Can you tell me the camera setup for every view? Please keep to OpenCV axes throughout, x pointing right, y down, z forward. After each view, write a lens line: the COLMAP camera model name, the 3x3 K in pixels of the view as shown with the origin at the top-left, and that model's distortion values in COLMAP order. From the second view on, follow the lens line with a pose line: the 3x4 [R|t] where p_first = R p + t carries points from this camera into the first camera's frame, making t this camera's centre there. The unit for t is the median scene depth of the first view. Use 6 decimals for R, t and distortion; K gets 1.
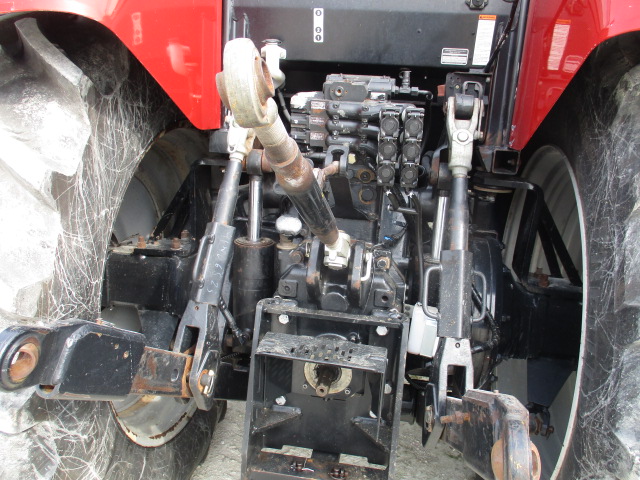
lens RADIAL K [[530.2, 0, 322.0], [0, 530.2, 235.6], [0, 0, 1]] dist [-0.034972, 0.011445]
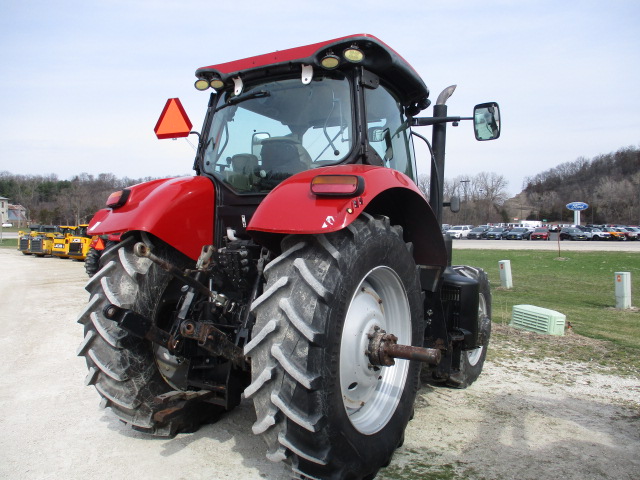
lens RADIAL K [[530.2, 0, 320.6], [0, 530.2, 238.5], [0, 0, 1]] dist [-0.034972, 0.011445]
pose [[0.931668, -0.039123, -0.361199, 1.524758], [-0.057263, 0.965945, -0.252330, 0.382484], [0.358771, 0.255772, 0.897700, -1.415496]]
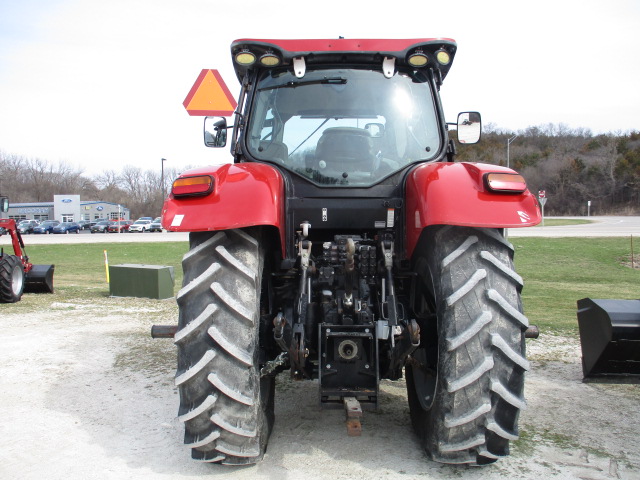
lens RADIAL K [[530.2, 0, 317.4], [0, 530.2, 236.1], [0, 0, 1]] dist [-0.034972, 0.011445]
pose [[0.985238, -0.054281, 0.162356, -0.524835], [0.091444, 0.968629, -0.231074, 0.310164], [-0.144720, 0.242509, 0.959294, -1.570772]]
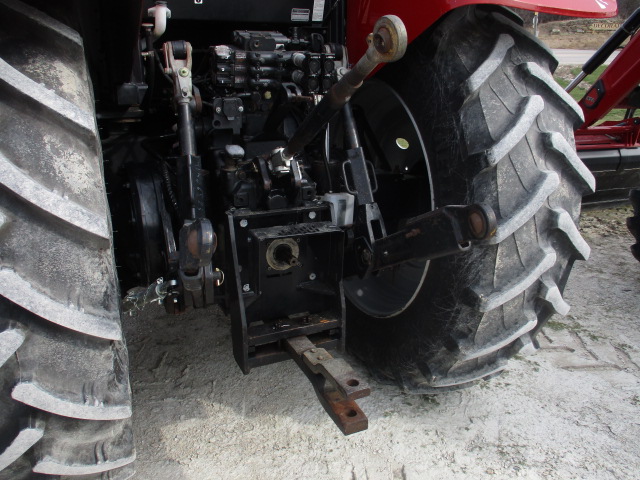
lens RADIAL K [[530.2, 0, 316.4], [0, 530.2, 231.0], [0, 0, 1]] dist [-0.034972, 0.011445]
pose [[0.825147, -0.216486, 0.521791, -0.629133], [0.175989, 0.976203, 0.126713, 0.043908], [-0.536805, -0.012728, 0.843610, -0.201785]]
